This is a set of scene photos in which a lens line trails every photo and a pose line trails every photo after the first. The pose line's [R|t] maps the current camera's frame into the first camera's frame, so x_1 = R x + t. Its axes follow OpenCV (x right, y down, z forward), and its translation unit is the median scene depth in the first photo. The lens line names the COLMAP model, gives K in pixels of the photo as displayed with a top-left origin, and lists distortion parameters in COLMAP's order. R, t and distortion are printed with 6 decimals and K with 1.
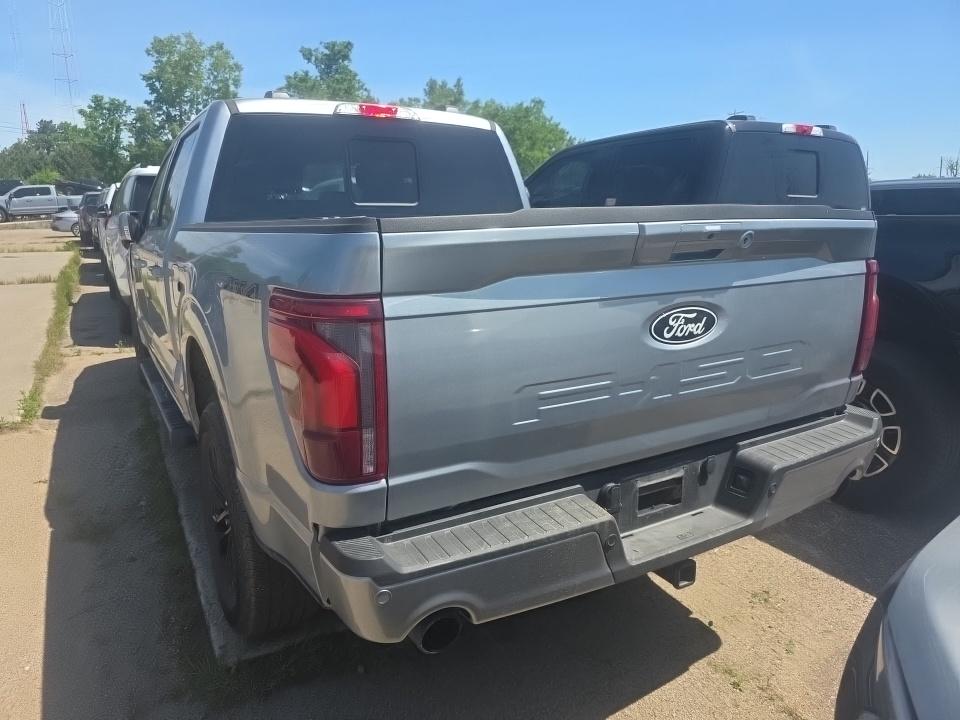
lens RADIAL K [[660.7, 0, 479.1], [0, 660.7, 352.8], [0, 0, 1]] dist [0.025668, -0.005201]
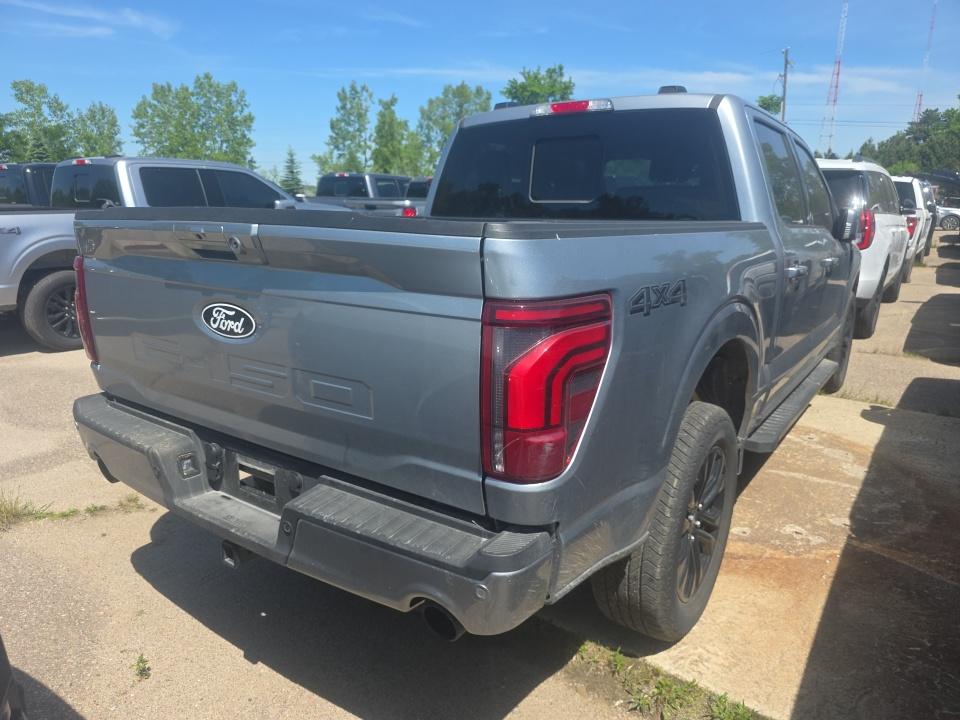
lens RADIAL K [[660.7, 0, 479.0], [0, 660.7, 366.7], [0, 0, 1]] dist [0.025668, -0.005201]
pose [[0.420461, 0.232433, -0.877034, 1.411599], [-0.204676, 0.966012, 0.157890, -0.217916], [0.883923, 0.113121, 0.453743, 0.876629]]
